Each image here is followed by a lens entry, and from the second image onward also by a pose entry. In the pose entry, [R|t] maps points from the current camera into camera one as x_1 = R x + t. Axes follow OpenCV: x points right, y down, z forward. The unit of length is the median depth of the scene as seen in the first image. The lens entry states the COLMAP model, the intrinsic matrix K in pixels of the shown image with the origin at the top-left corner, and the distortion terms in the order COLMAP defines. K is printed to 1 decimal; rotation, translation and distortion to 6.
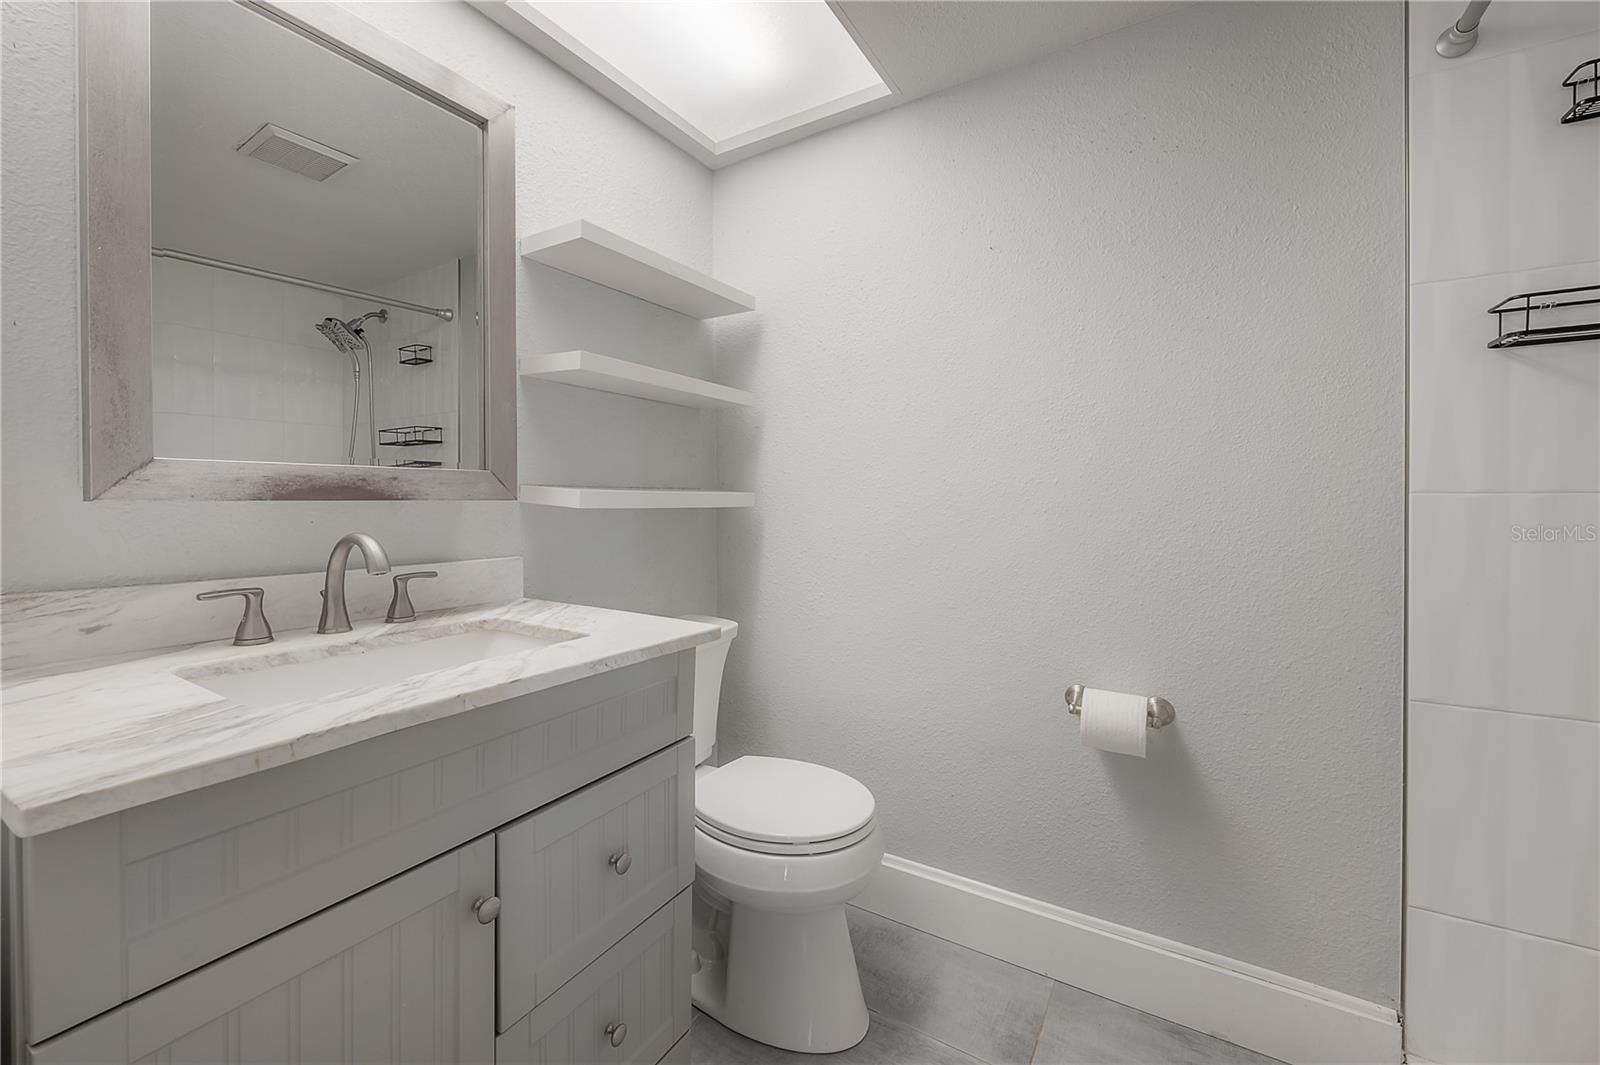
lens RADIAL K [[661.9, 0, 784.7], [0, 661.9, 514.2], [0, 0, 1]] dist [-0.000764, -0.000112]
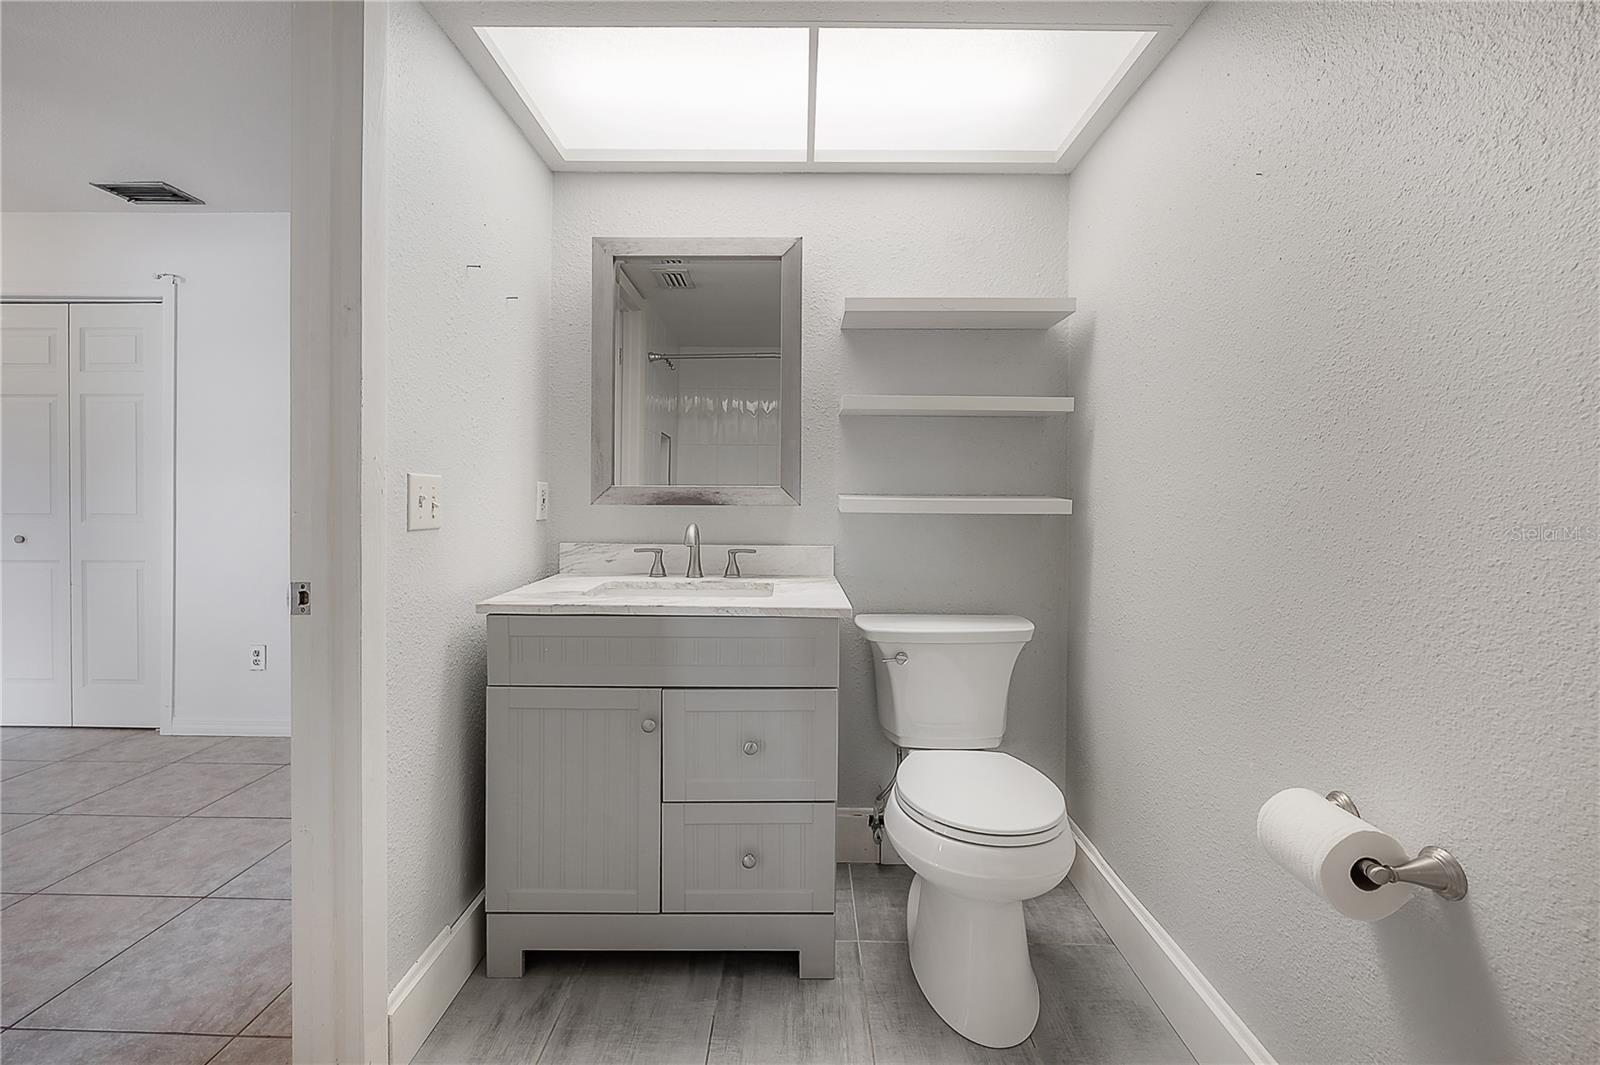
lens RADIAL K [[661.9, 0, 784.7], [0, 661.9, 514.2], [0, 0, 1]] dist [-0.000764, -0.000112]
pose [[0.534195, 0.022536, -0.845061, 0.807414], [-0.024225, 0.999642, 0.011345, -0.018235], [0.845014, 0.014411, 0.534549, 0.192326]]
